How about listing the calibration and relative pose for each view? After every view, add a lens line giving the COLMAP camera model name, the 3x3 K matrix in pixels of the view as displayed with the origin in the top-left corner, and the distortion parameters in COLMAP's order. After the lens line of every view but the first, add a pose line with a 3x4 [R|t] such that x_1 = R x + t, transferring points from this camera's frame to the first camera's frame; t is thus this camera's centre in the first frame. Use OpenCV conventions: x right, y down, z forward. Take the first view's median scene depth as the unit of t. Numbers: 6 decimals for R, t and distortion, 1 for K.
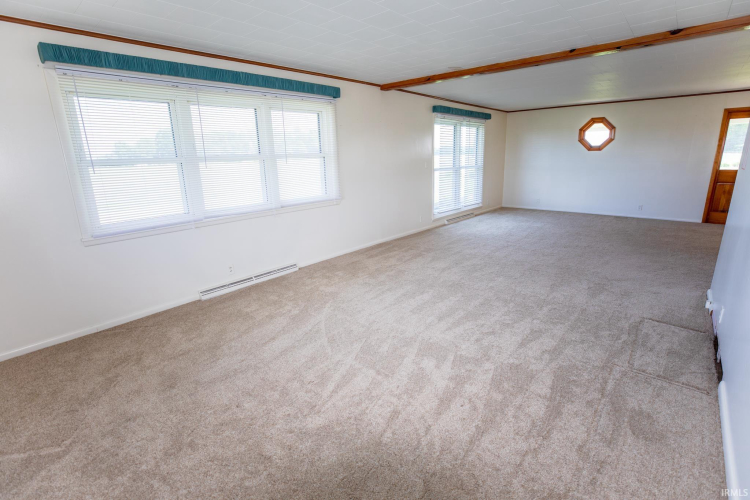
lens RADIAL K [[343.0, 0, 373.5], [0, 343.0, 251.4], [0, 0, 1]] dist [-0.033972, 0.006424]
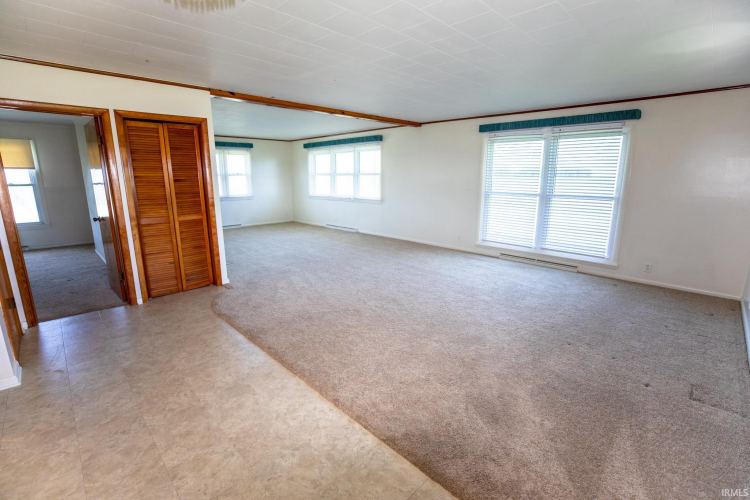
lens RADIAL K [[343.0, 0, 373.5], [0, 343.0, 251.4], [0, 0, 1]] dist [-0.033972, 0.006424]
pose [[-0.065027, 0.246600, -0.966933, 1.181018], [-0.266256, 0.929567, 0.254976, -0.256614], [0.961707, 0.274032, 0.005212, 0.782240]]
